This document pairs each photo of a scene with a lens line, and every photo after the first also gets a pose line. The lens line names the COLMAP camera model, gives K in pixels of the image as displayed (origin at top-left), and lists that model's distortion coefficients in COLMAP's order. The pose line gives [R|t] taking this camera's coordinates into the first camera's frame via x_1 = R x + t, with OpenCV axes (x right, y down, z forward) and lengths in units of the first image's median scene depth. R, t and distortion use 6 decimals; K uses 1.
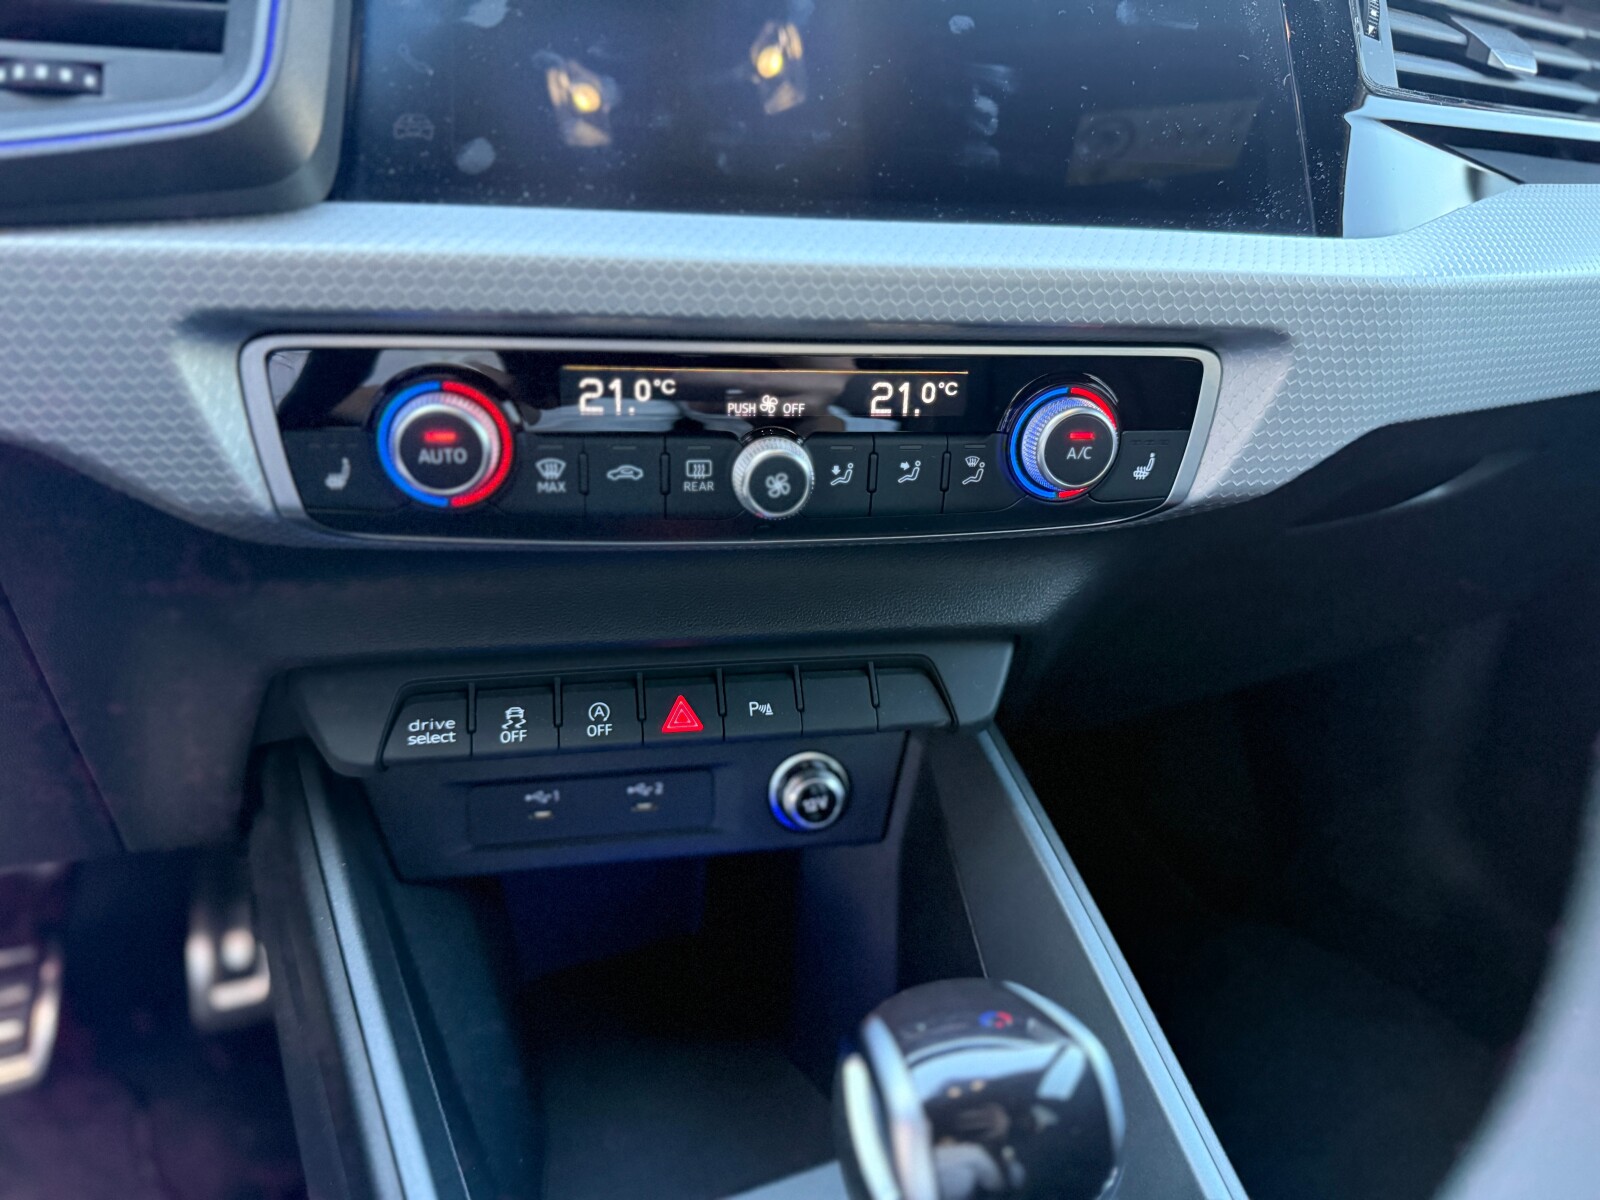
lens RADIAL K [[1141.5, 0, 802.9], [0, 1141.5, 577.5], [0, 0, 1]] dist [0.119212, -0.256394]
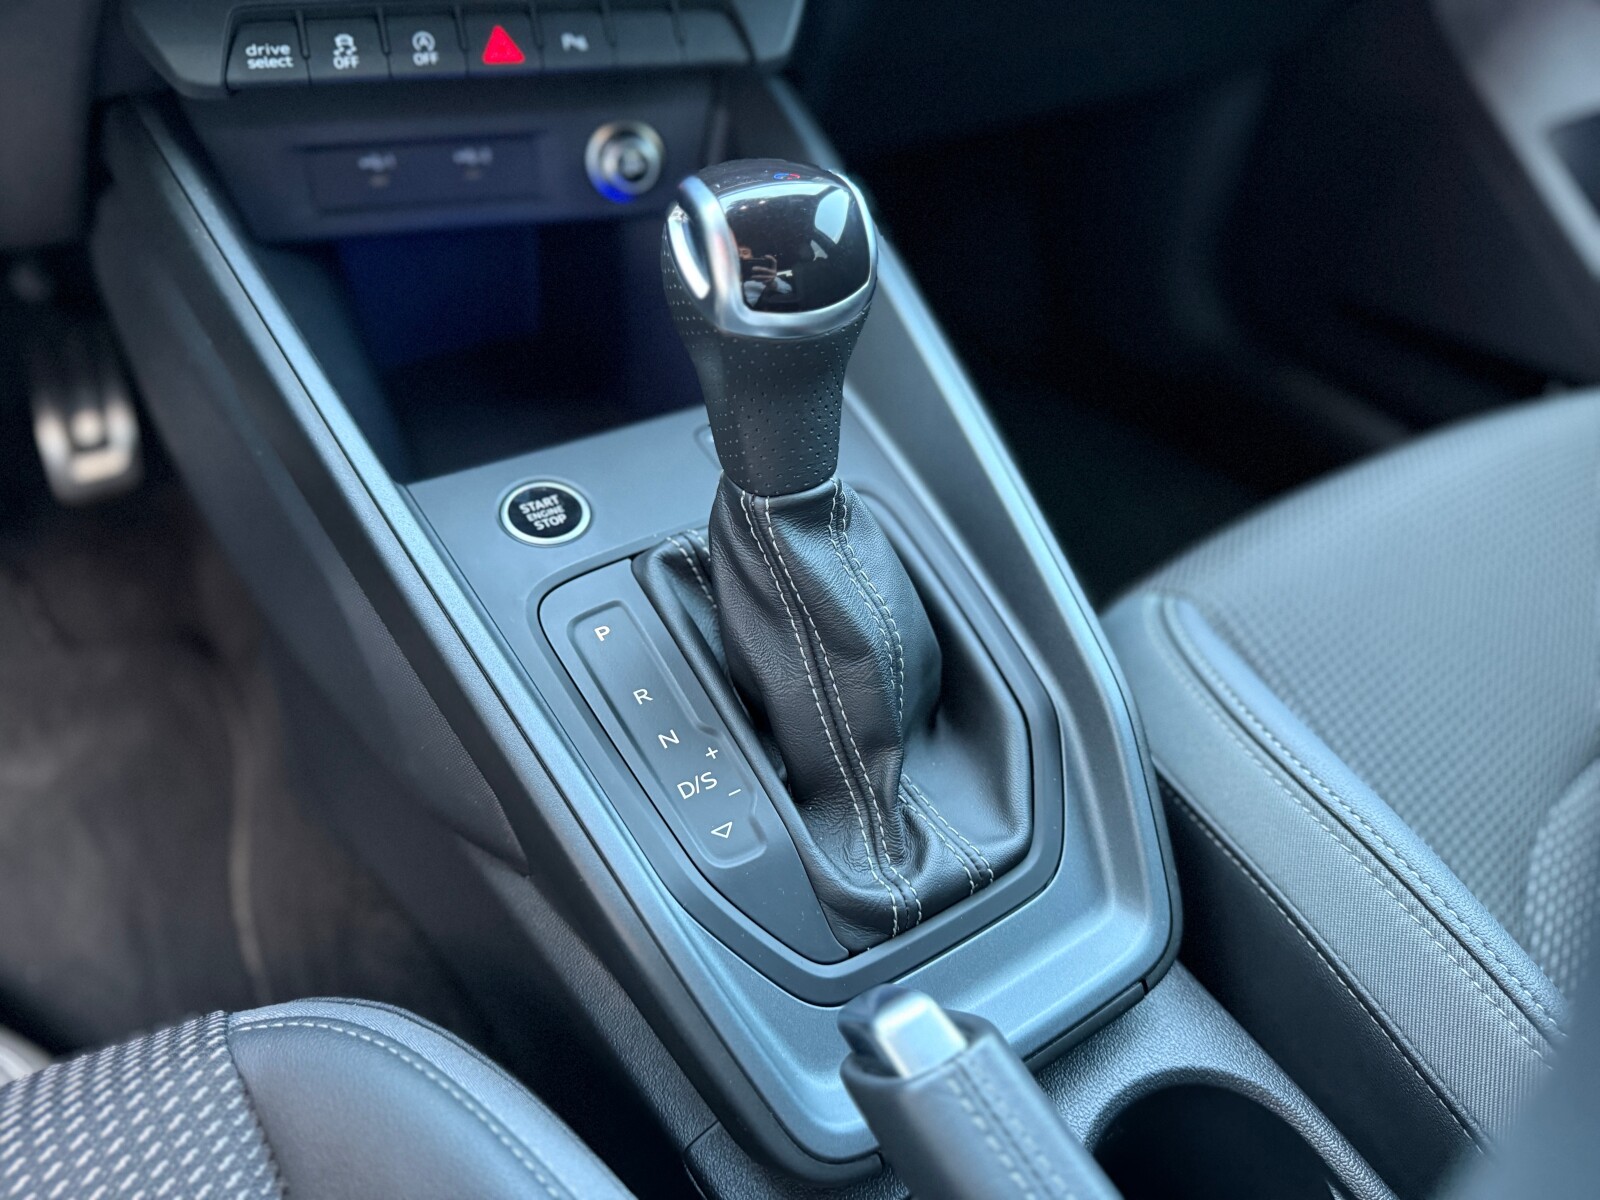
lens RADIAL K [[1137.9, 0, 789.7], [0, 1137.9, 598.4], [0, 0, 1]] dist [0.069617, -0.122838]
pose [[0.988114, -0.076979, 0.133059, -0.024190], [0.025519, 0.935715, 0.351834, 0.267952], [-0.151589, -0.344256, 0.926557, -0.267013]]
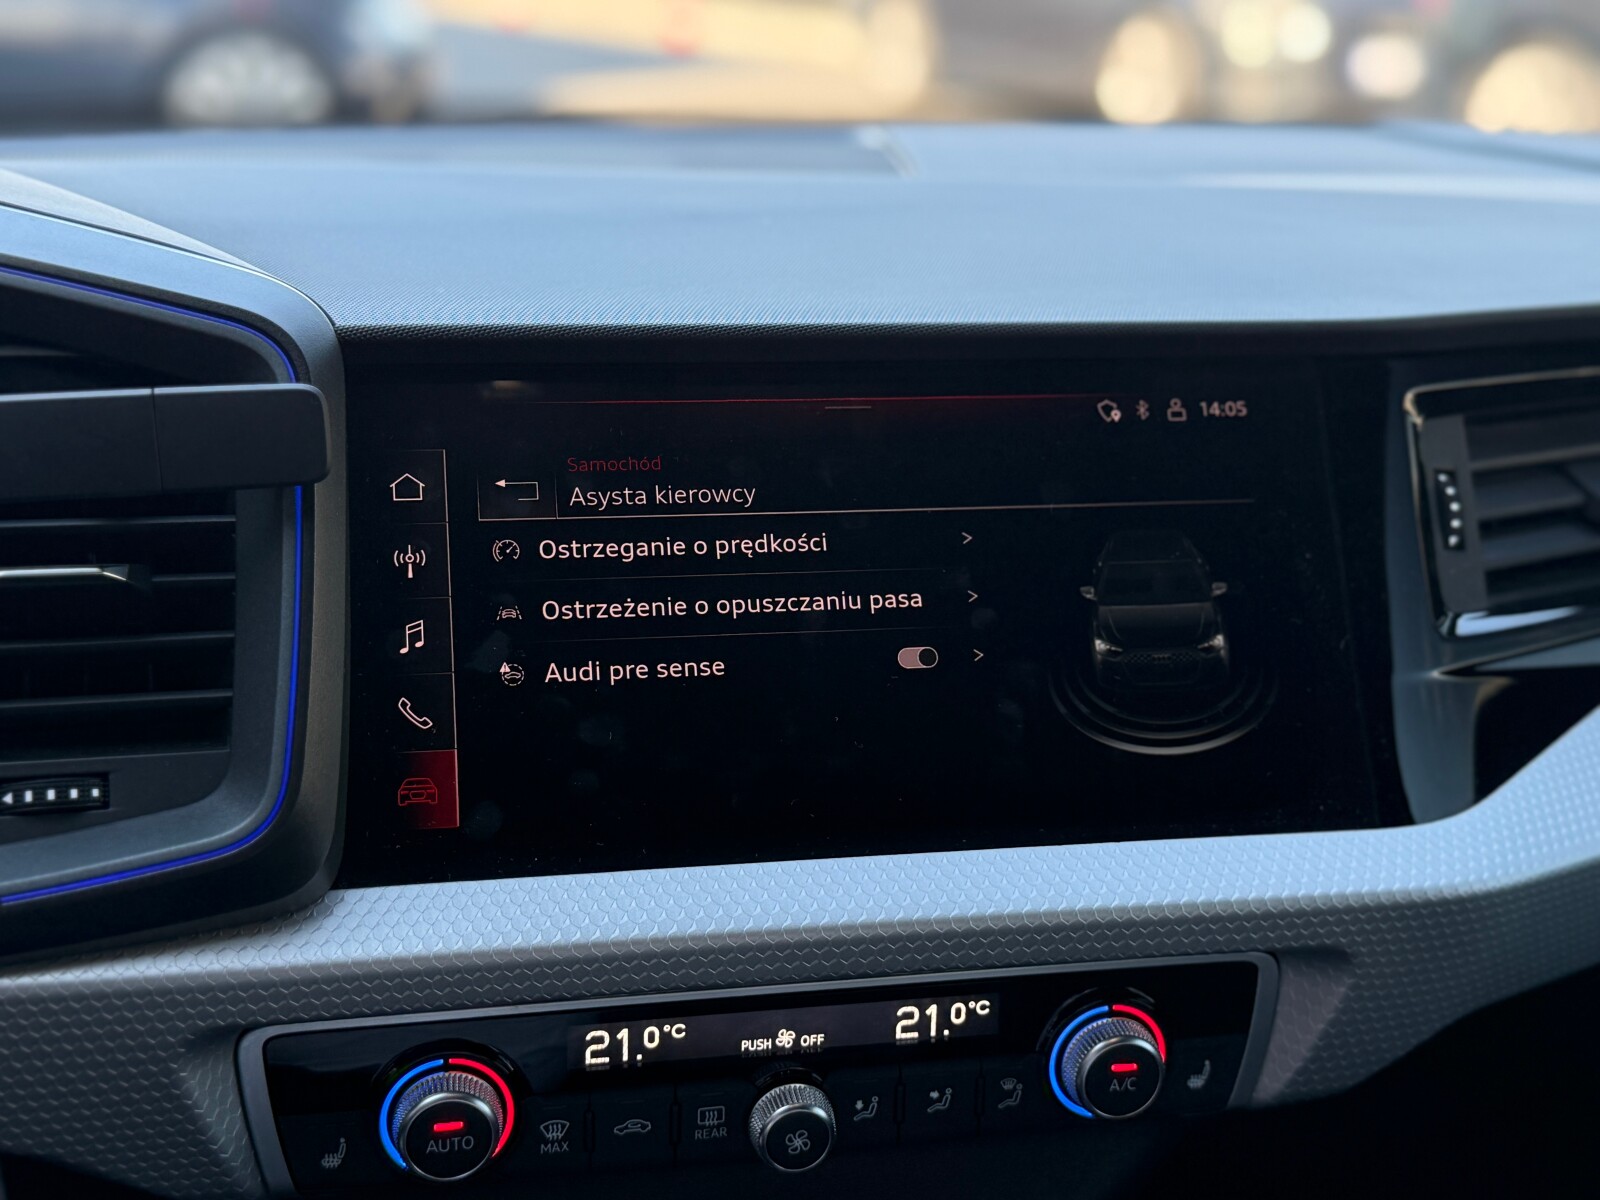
lens RADIAL K [[1917.2, 0, 800.0], [0, 1917.2, 600.0], [0, 0, 1]] dist [0.220694, -0.603609]
pose [[0.999866, -0.014352, 0.007826, -0.024733], [0.014629, 0.999224, -0.036576, -0.438971], [-0.007295, 0.036686, 0.999300, -0.564680]]
